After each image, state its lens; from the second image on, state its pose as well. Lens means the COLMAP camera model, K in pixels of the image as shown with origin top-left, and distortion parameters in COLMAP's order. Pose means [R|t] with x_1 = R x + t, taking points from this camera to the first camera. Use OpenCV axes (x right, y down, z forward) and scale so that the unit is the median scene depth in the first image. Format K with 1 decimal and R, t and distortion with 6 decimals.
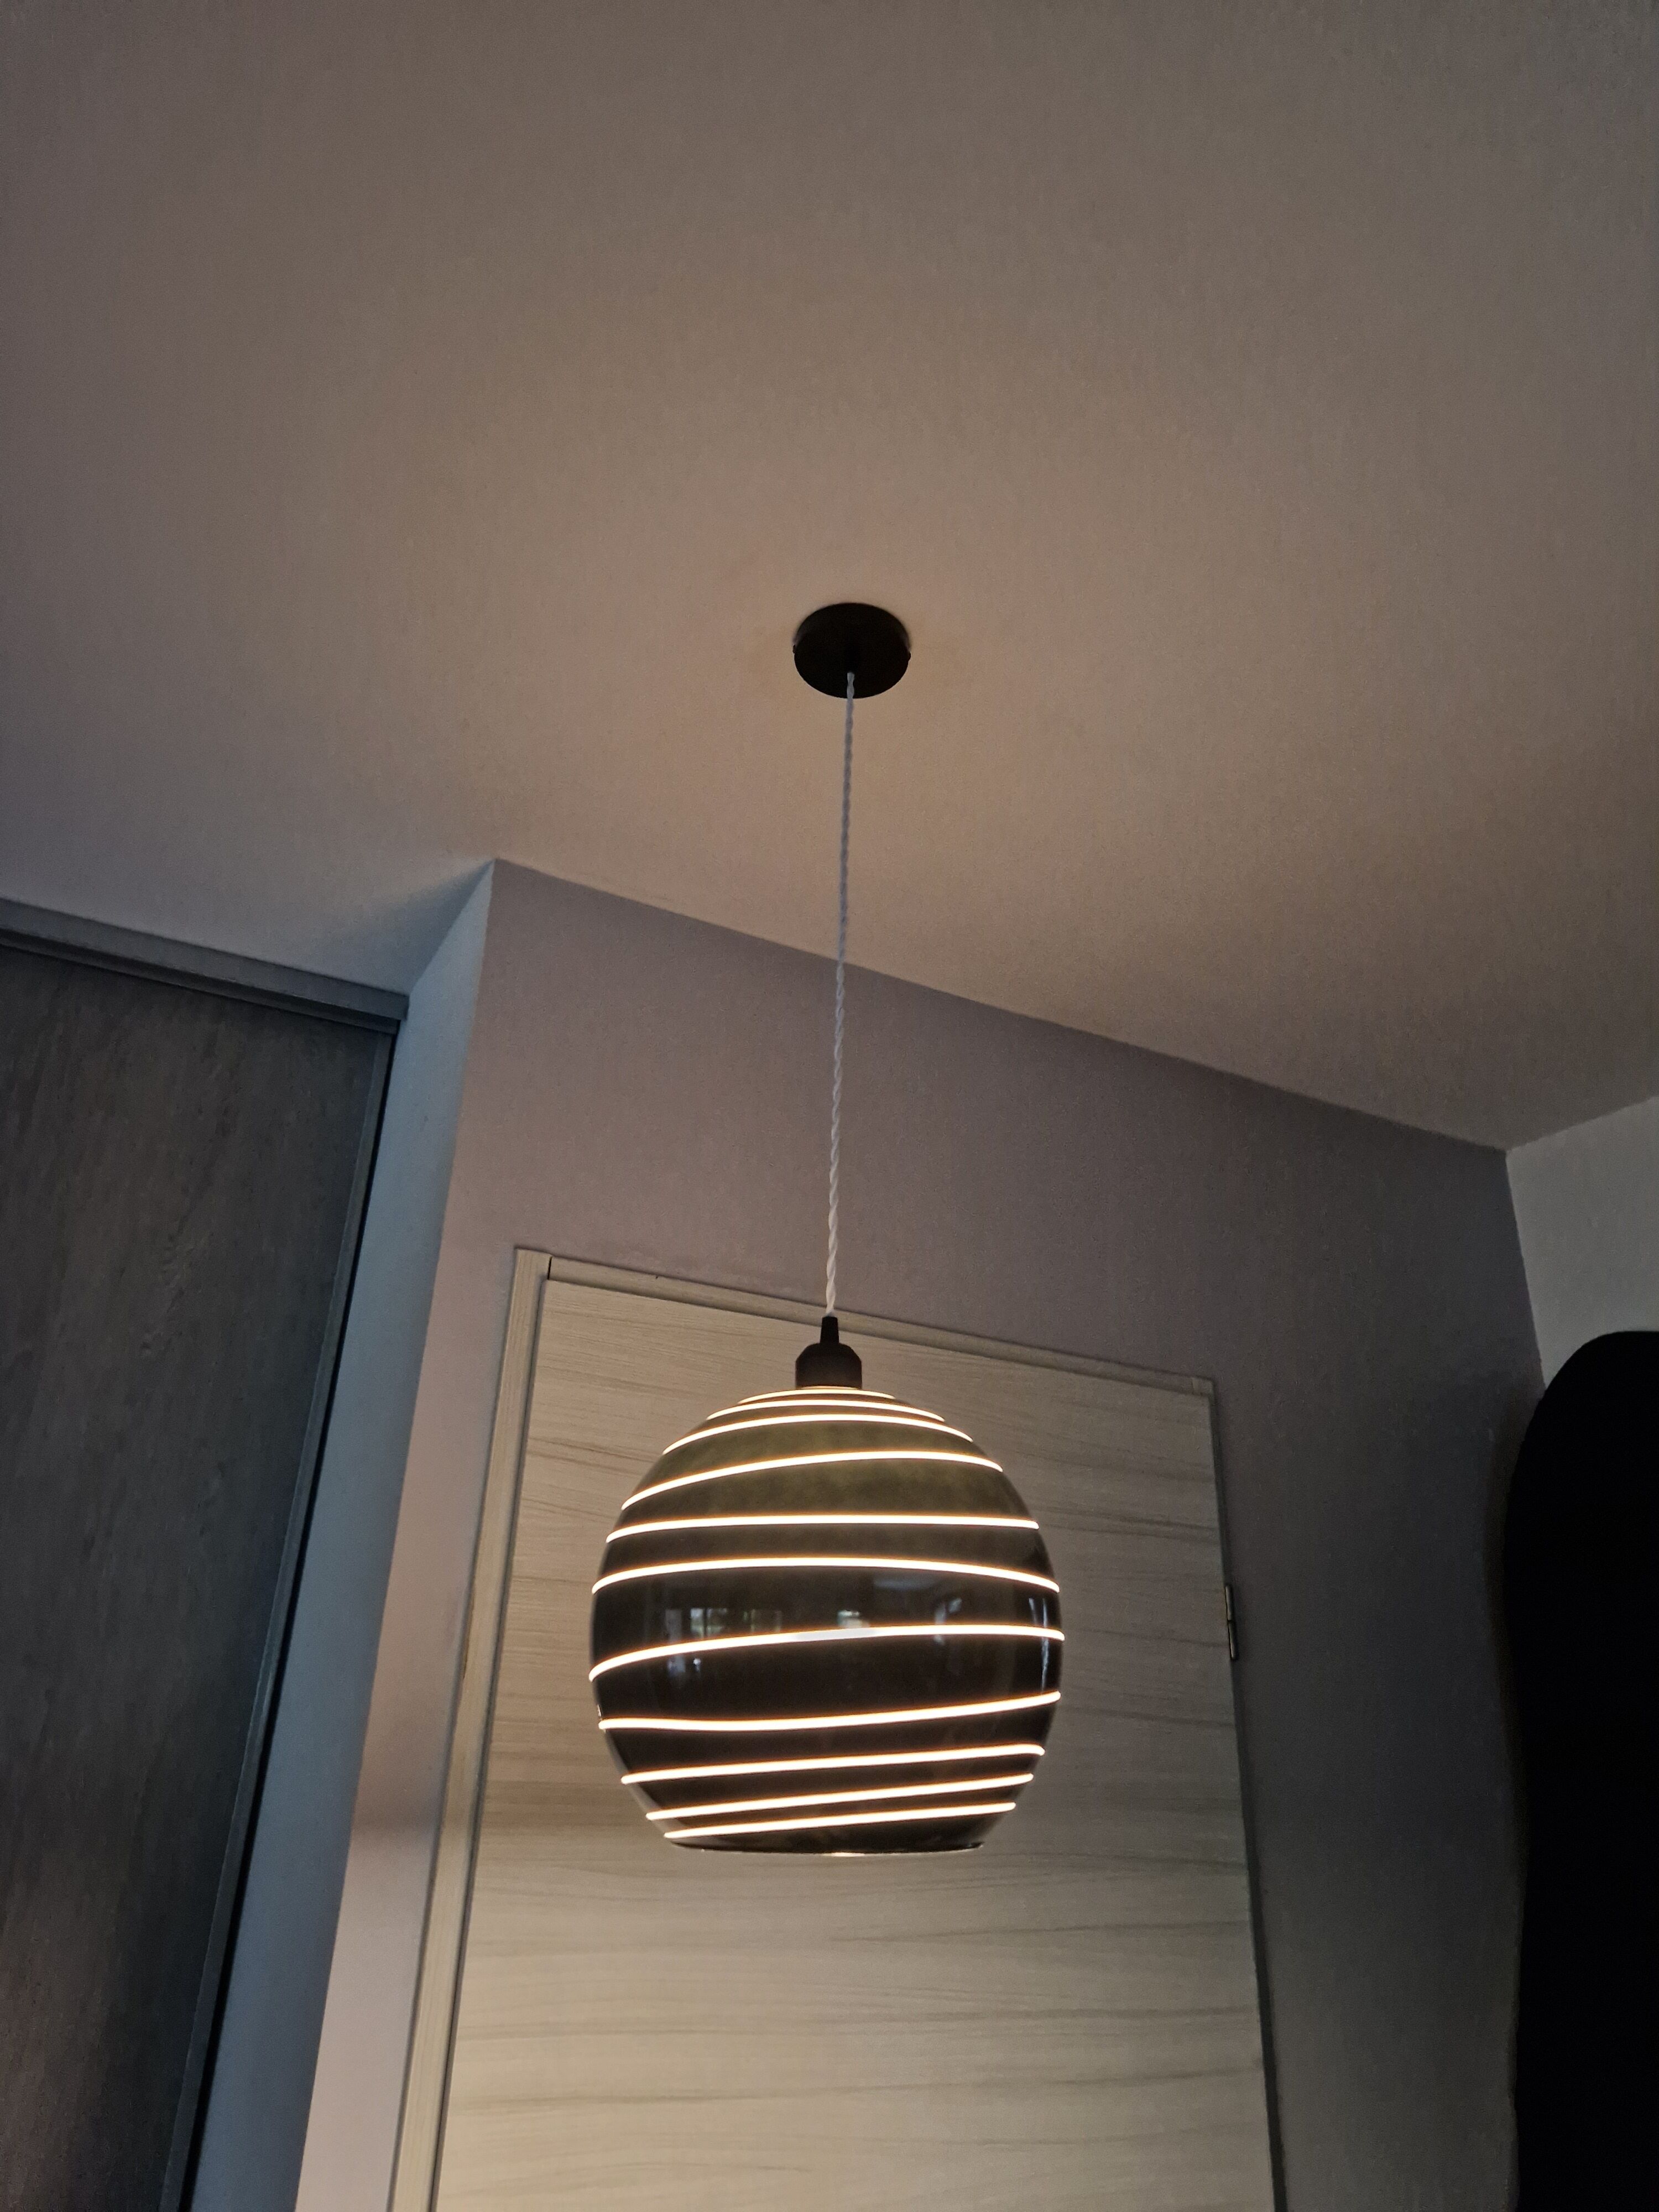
lens RADIAL K [[1483.0, 0, 811.0], [0, 1483.0, 1062.4], [0, 0, 1]] dist [0.033588, -0.040895]
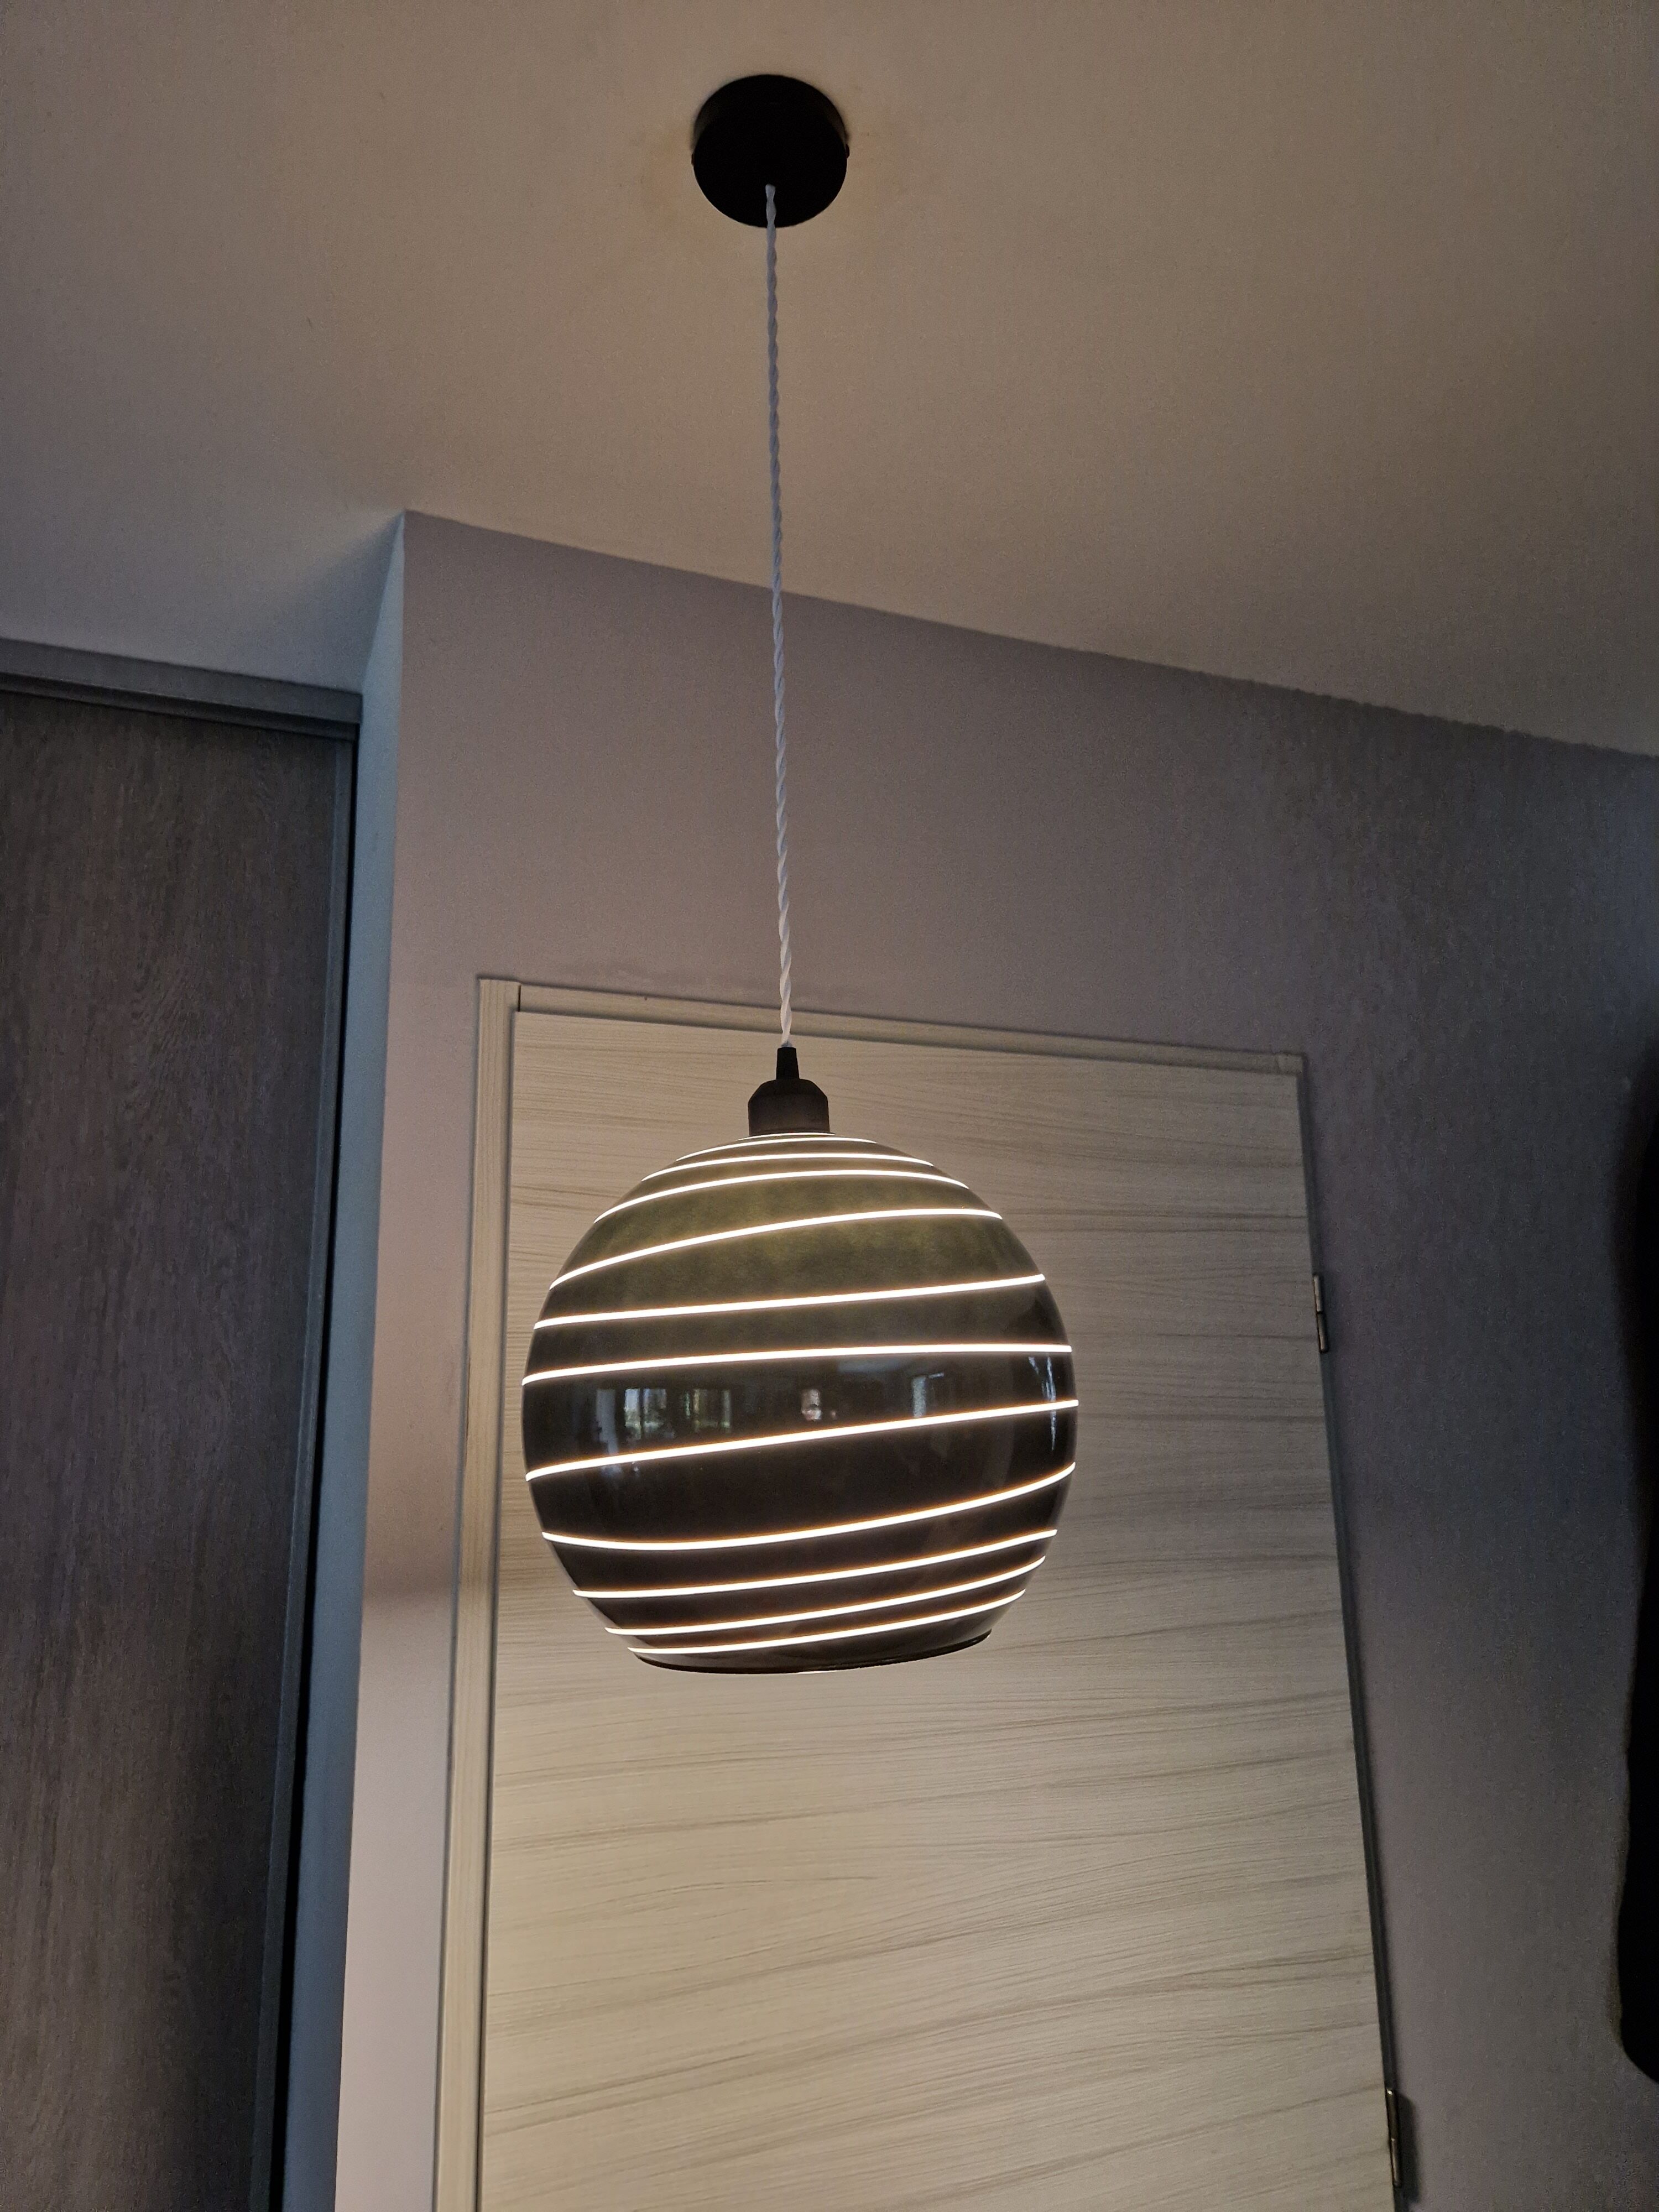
lens RADIAL K [[1483.0, 0, 808.5], [0, 1483.0, 1105.0], [0, 0, 1]] dist [0.033588, -0.040895]
pose [[0.993720, -0.070108, -0.087210, 0.071194], [0.089036, 0.967477, 0.236771, 0.007658], [0.067774, -0.243049, 0.967644, 0.152597]]
